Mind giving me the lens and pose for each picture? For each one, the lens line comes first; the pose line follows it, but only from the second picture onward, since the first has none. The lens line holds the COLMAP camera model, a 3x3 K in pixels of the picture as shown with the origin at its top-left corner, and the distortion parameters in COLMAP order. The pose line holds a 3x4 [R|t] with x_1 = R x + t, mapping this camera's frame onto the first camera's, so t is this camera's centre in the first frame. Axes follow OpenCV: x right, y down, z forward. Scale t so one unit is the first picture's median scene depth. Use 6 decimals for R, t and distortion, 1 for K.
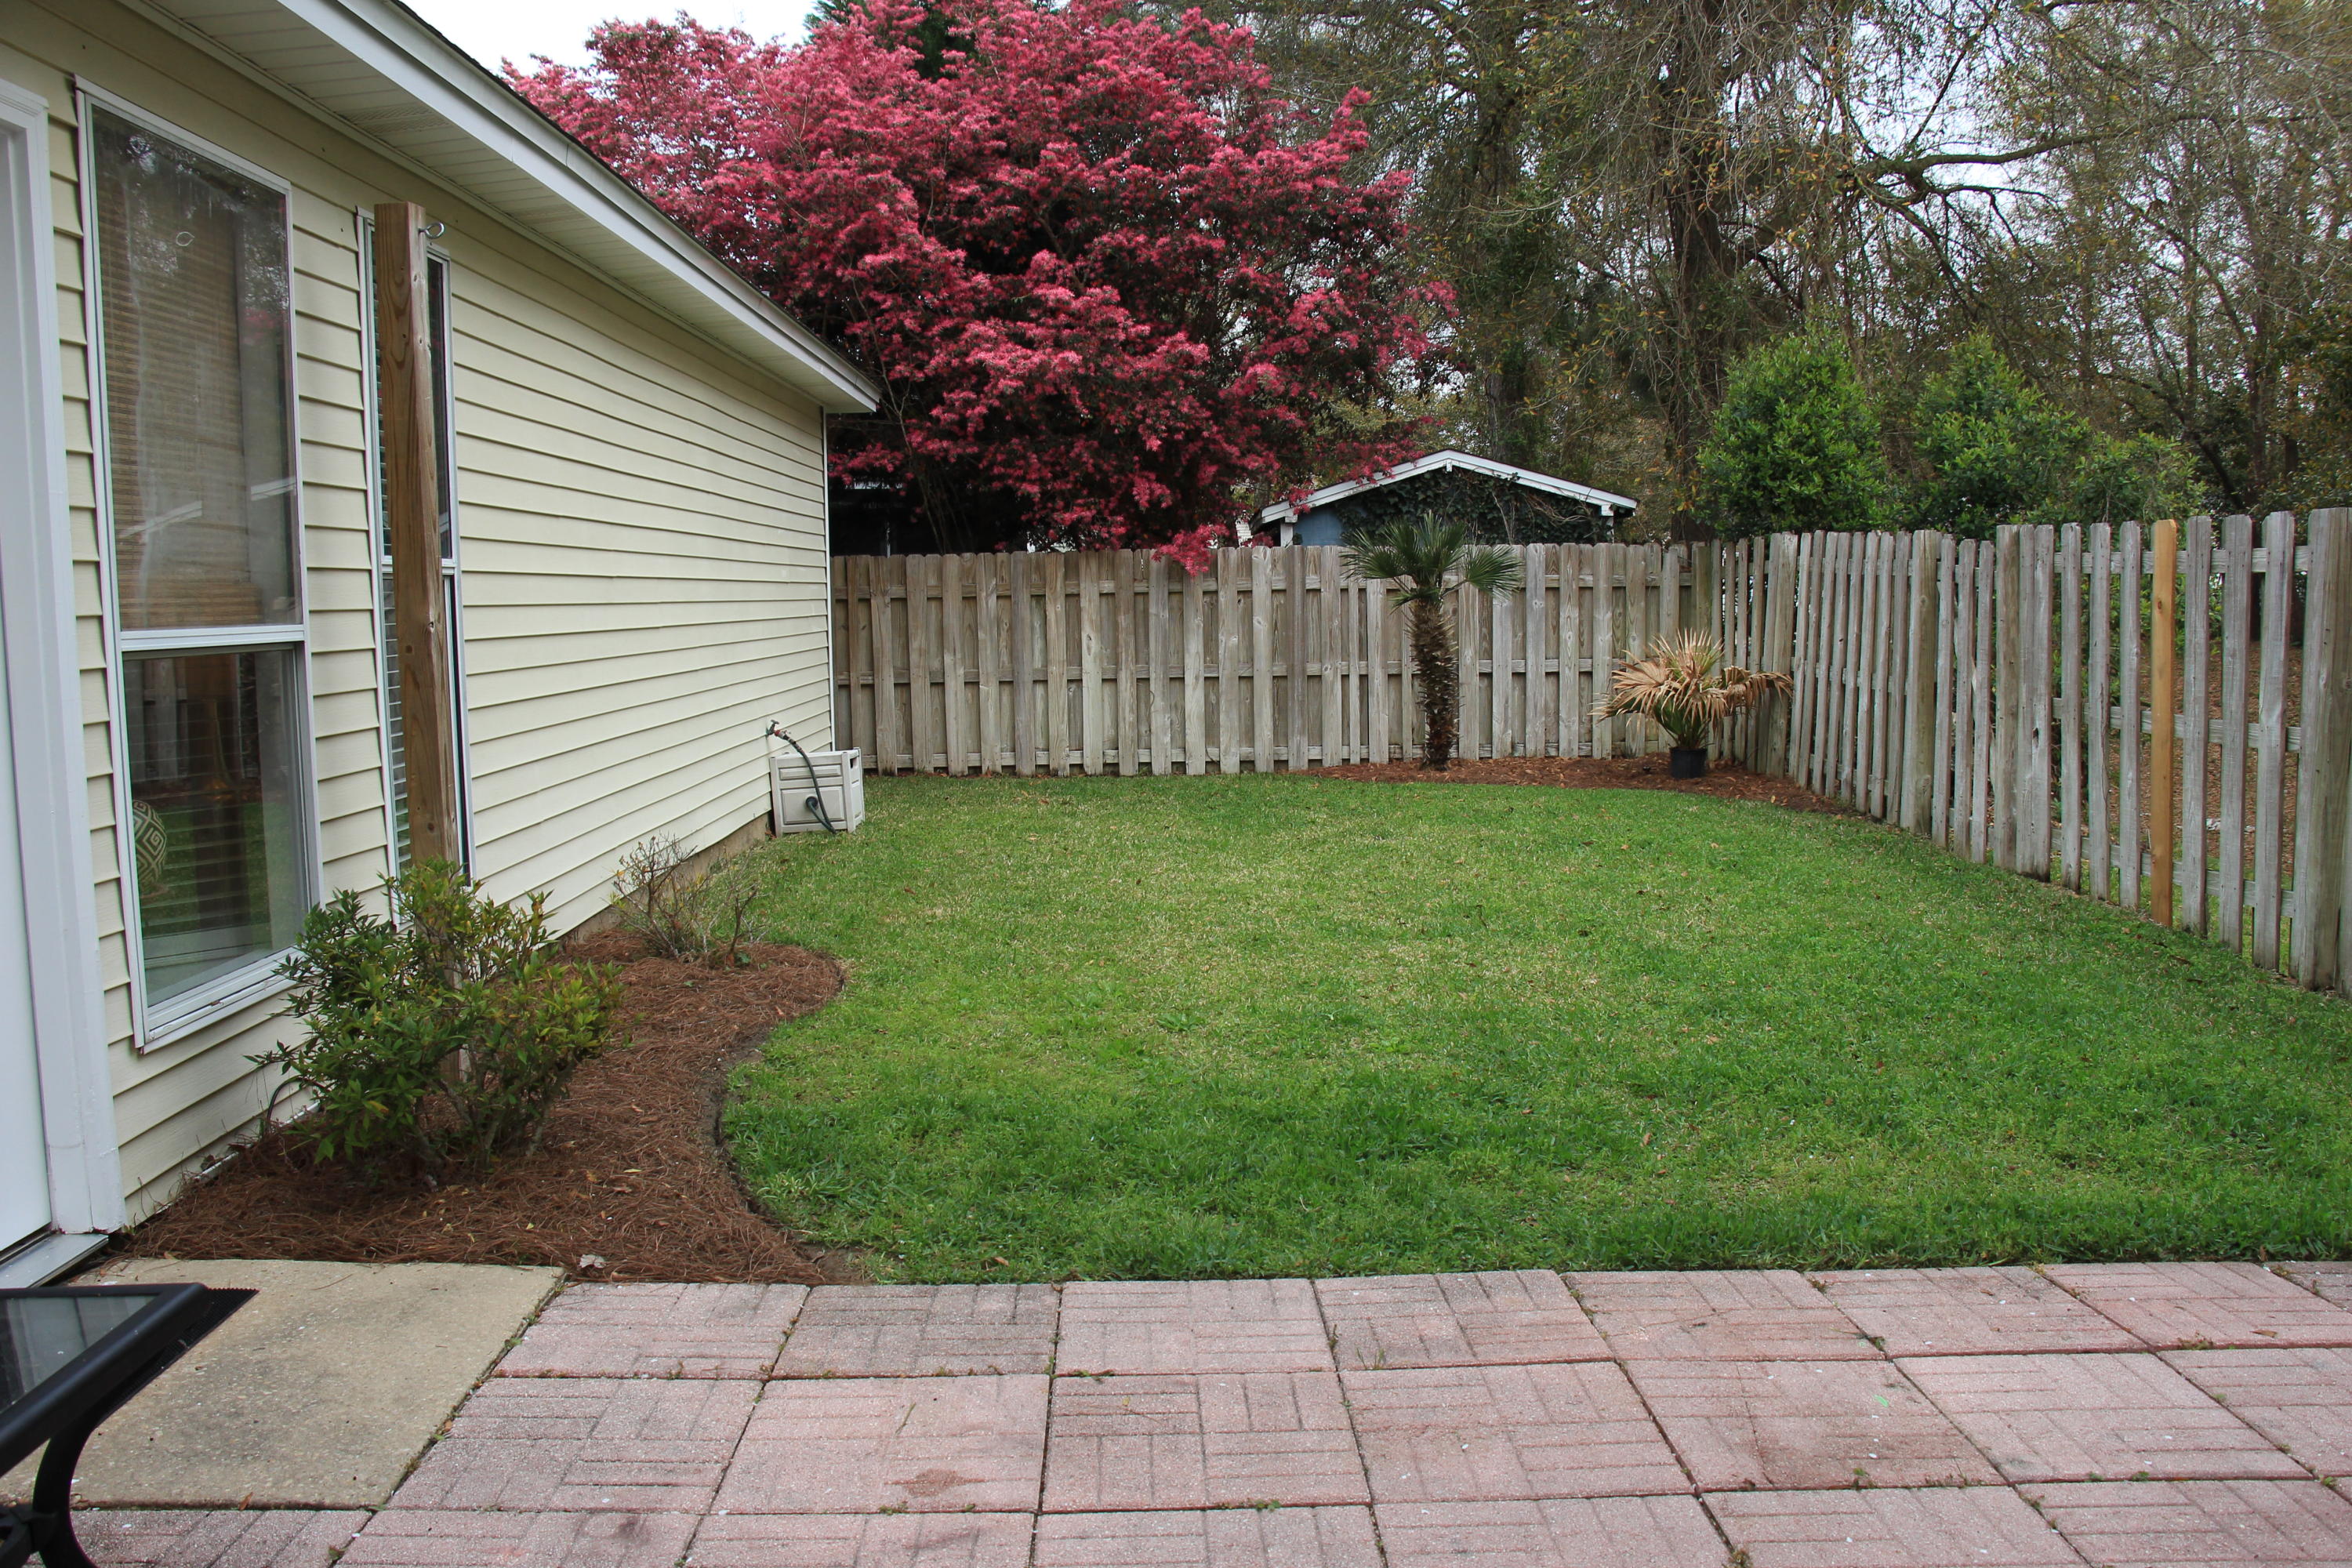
lens RADIAL K [[1919.4, 0, 1176.0], [0, 1919.4, 784.0], [0, 0, 1]] dist [-0.187410, 0.163685]
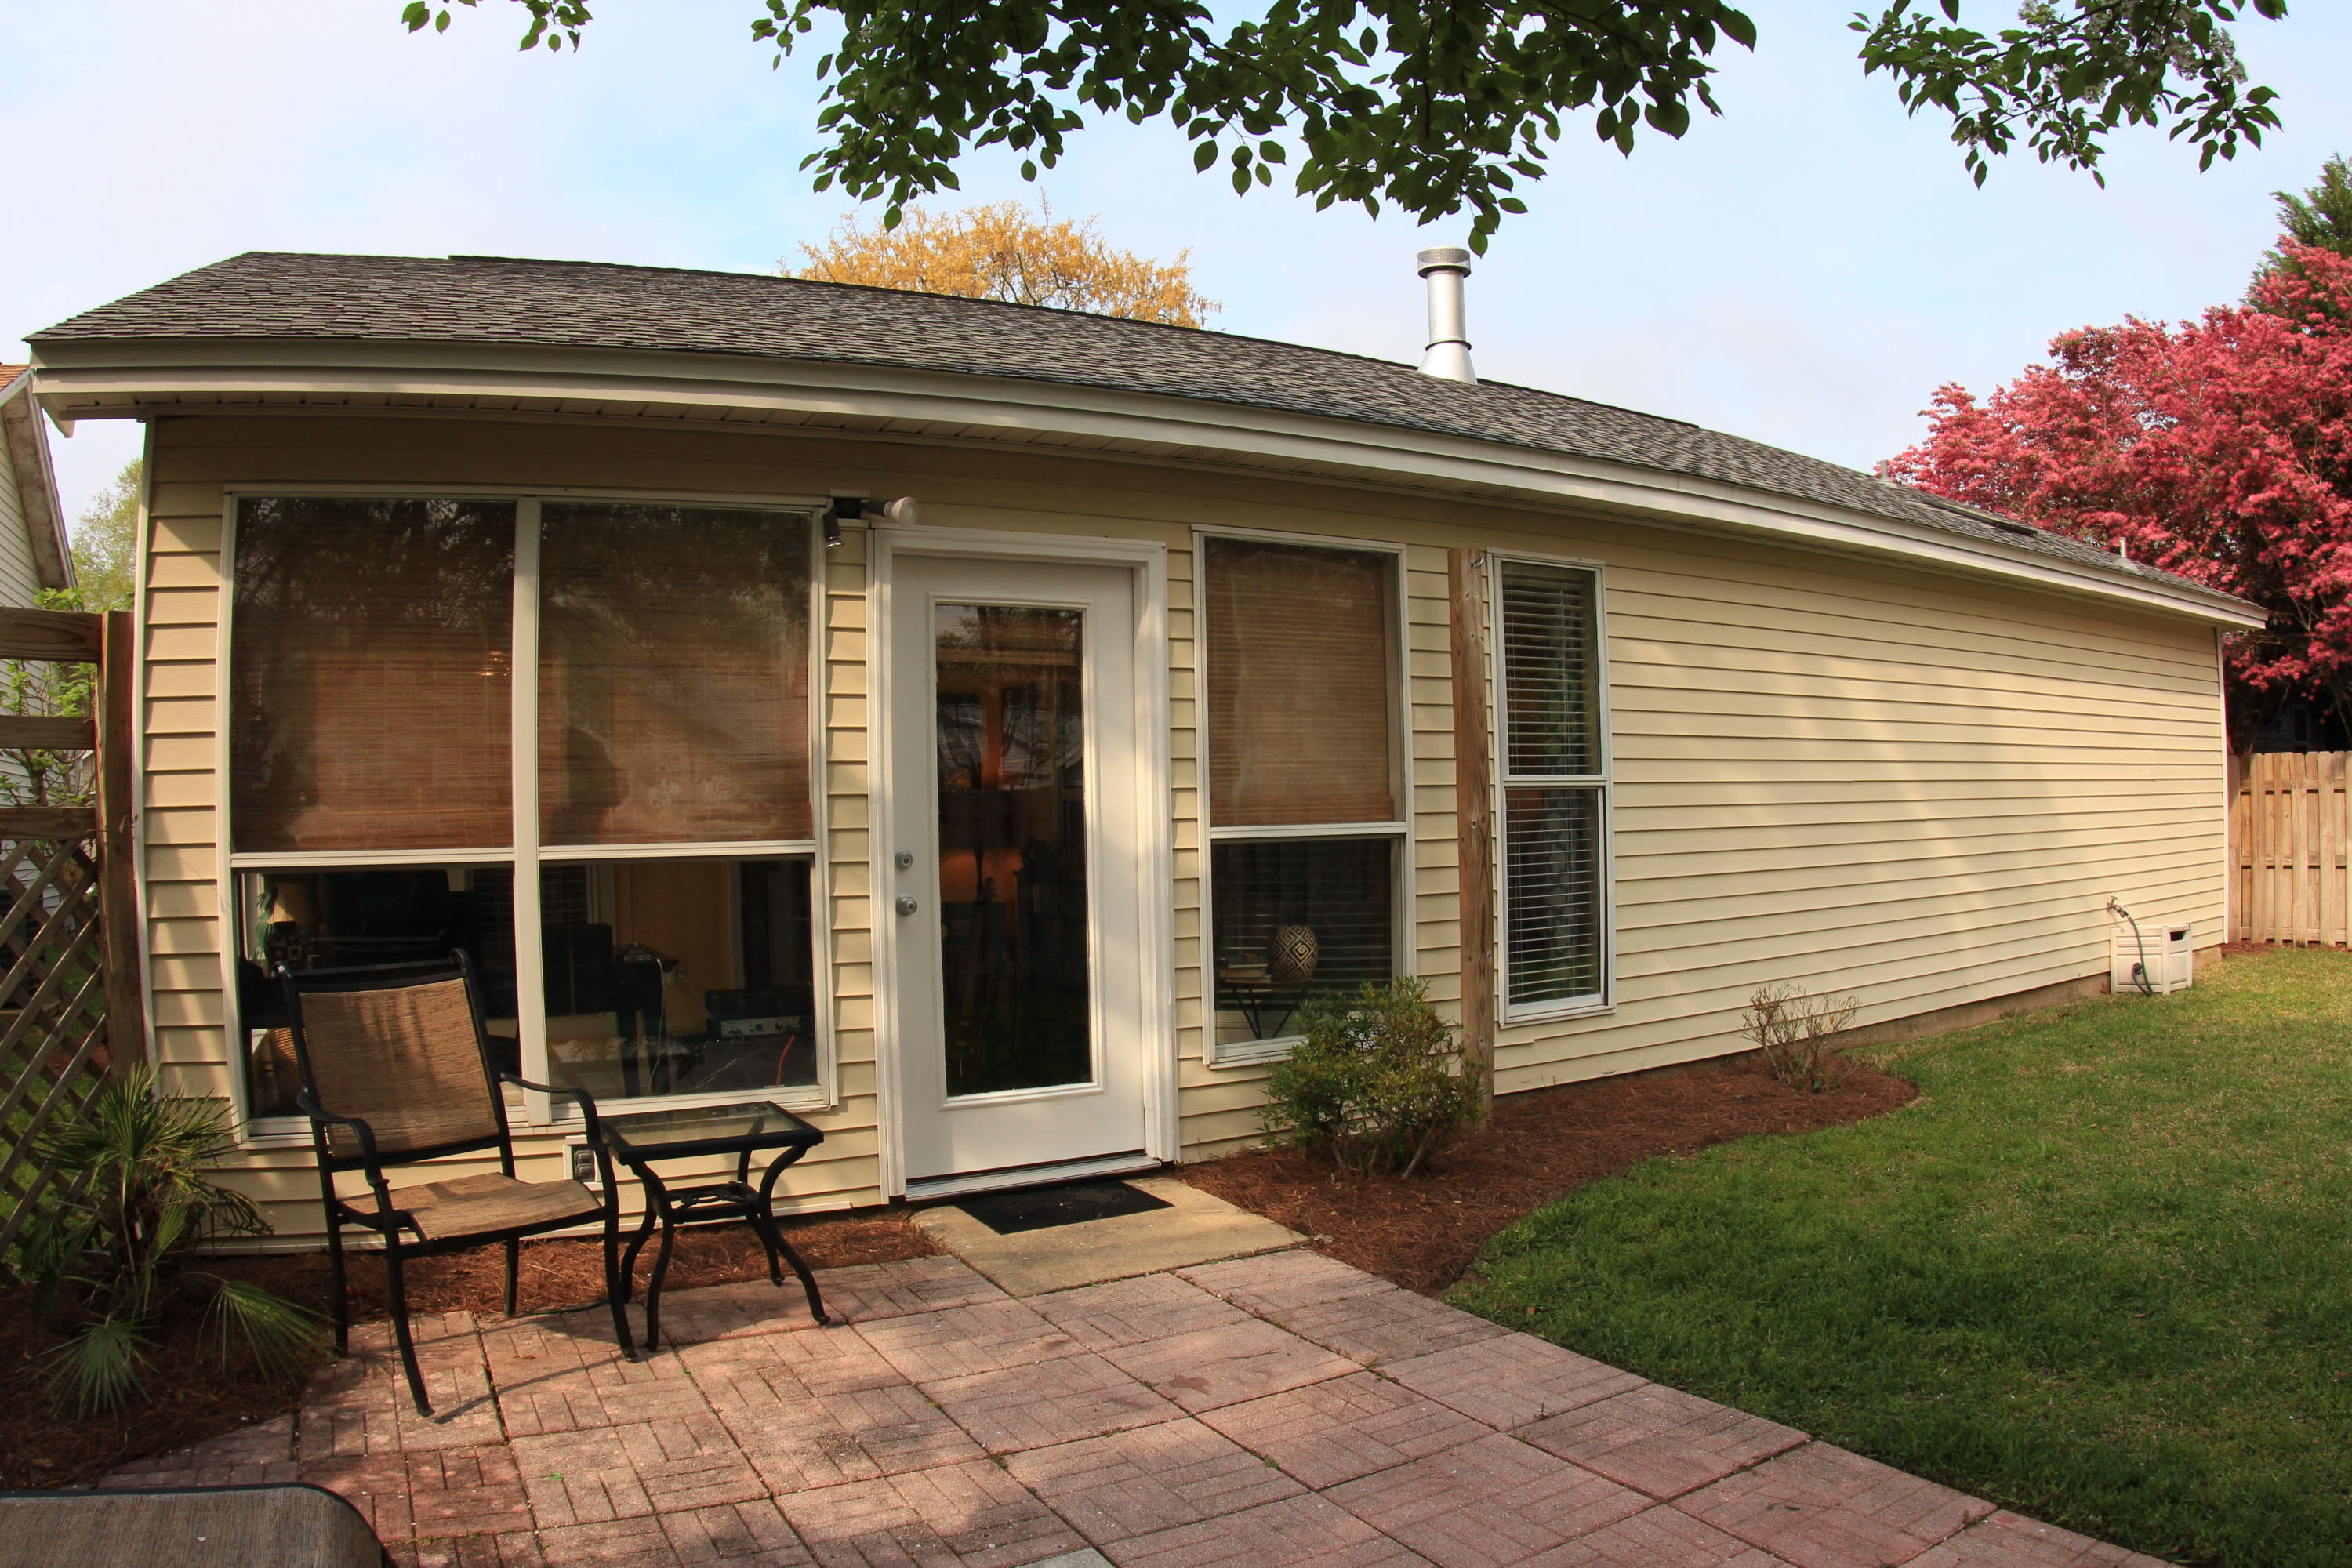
lens RADIAL K [[1492.8, 0, 1176.0], [0, 1492.8, 784.0], [0, 0, 1]] dist [-0.251856, 0.056257]
pose [[0.502184, -0.007645, -0.864727, 0.677851], [-0.076664, 0.995630, -0.053324, -0.047459], [0.861356, 0.093072, 0.499404, 0.257651]]
